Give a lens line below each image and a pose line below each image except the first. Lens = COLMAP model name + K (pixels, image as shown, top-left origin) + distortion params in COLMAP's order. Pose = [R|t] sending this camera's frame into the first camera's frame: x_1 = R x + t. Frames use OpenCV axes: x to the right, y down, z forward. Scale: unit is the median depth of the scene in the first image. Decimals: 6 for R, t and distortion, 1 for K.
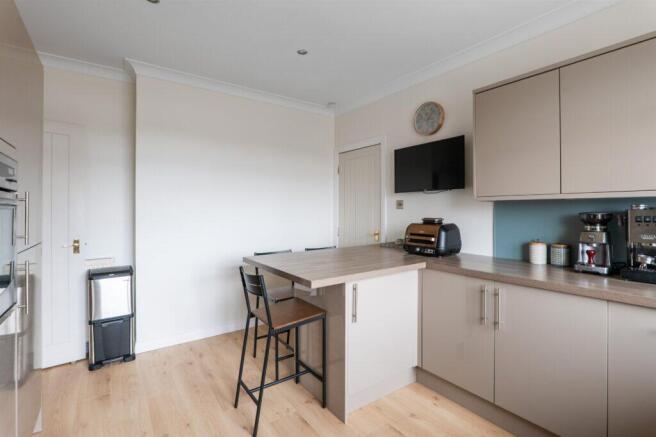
lens RADIAL K [[302.8, 0, 327.1], [0, 302.8, 214.3], [0, 0, 1]] dist [-0.000411, 0.000038]
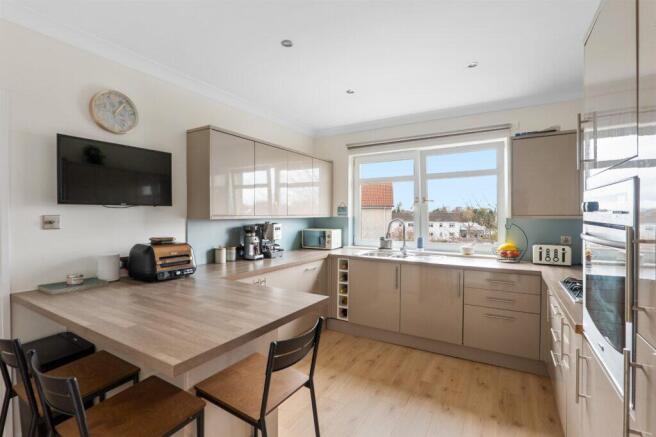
lens RADIAL K [[302.8, 0, 326.9], [0, 302.8, 216.3], [0, 0, 1]] dist [-0.000411, 0.000038]
pose [[-0.374663, -0.002152, 0.927158, -0.836253], [0.016822, 0.999817, 0.009119, -0.063528], [-0.927008, 0.019013, -0.374559, 1.107260]]
